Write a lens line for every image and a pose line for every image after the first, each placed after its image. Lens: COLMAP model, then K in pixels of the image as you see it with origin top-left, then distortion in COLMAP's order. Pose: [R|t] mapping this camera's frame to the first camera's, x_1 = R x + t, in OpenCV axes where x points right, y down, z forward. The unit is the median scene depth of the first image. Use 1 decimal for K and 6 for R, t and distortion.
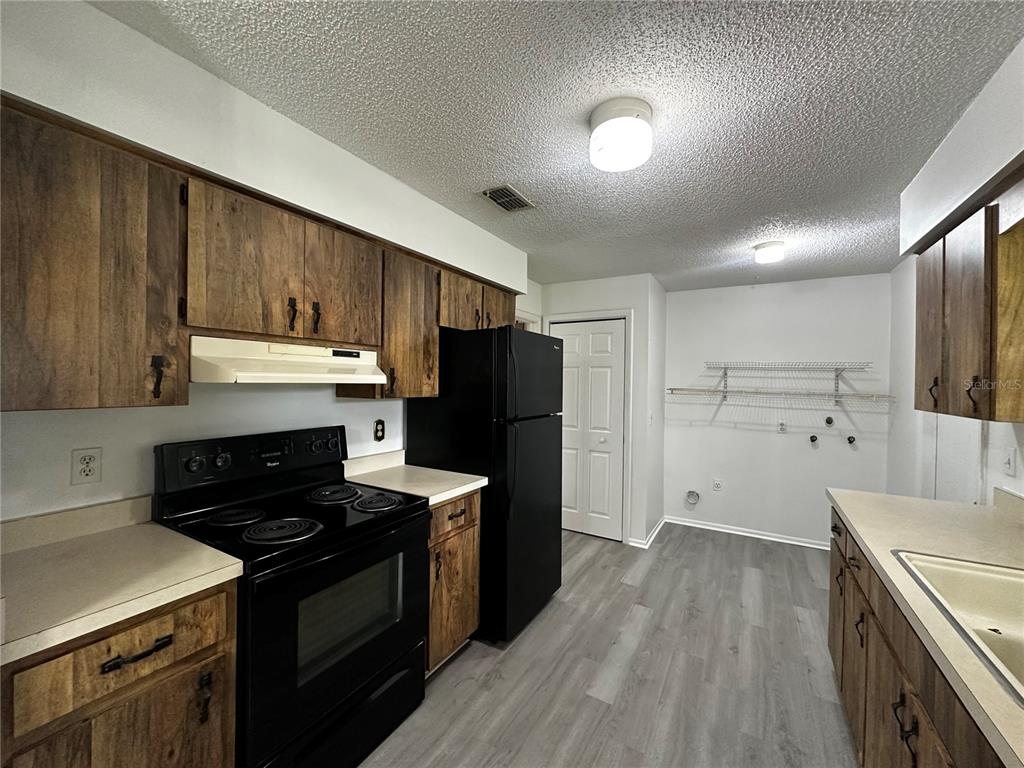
lens RADIAL K [[413.8, 0, 510.6], [0, 413.8, 383.8], [0, 0, 1]] dist [-0.001674, -0.000014]
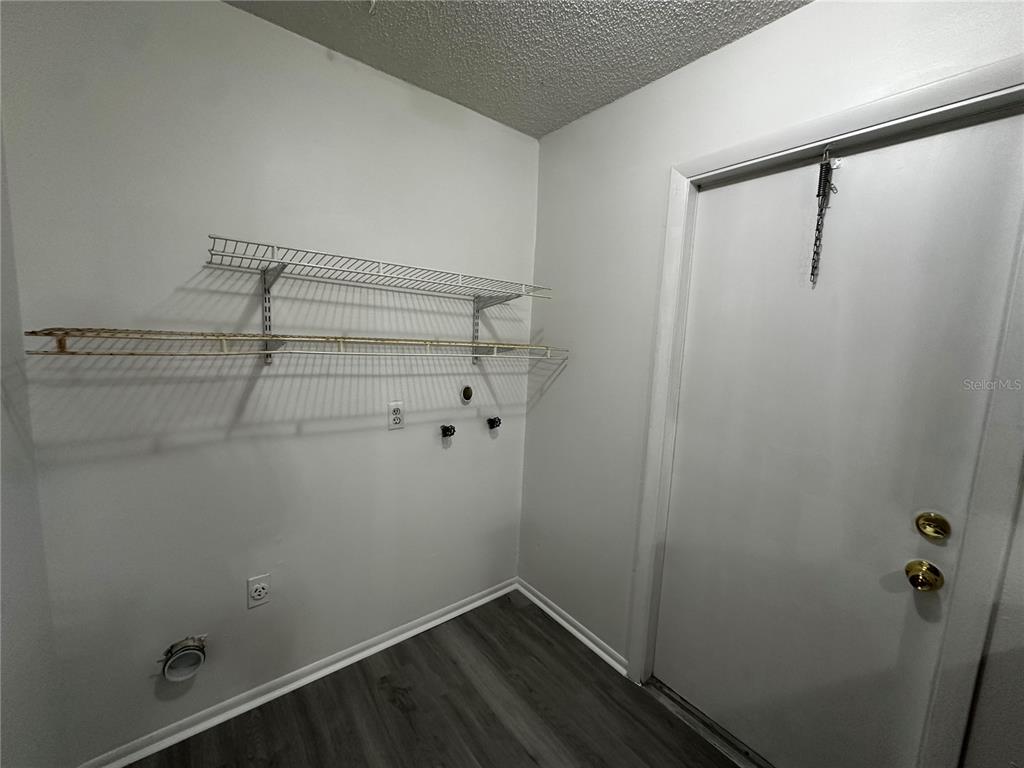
lens RADIAL K [[413.8, 0, 510.6], [0, 413.8, 383.8], [0, 0, 1]] dist [-0.001674, -0.000014]
pose [[0.361811, -0.110978, 0.925622, 0.288304], [-0.027598, 0.991179, 0.129625, 0.005066], [-0.931843, -0.072445, 0.355557, 0.744610]]
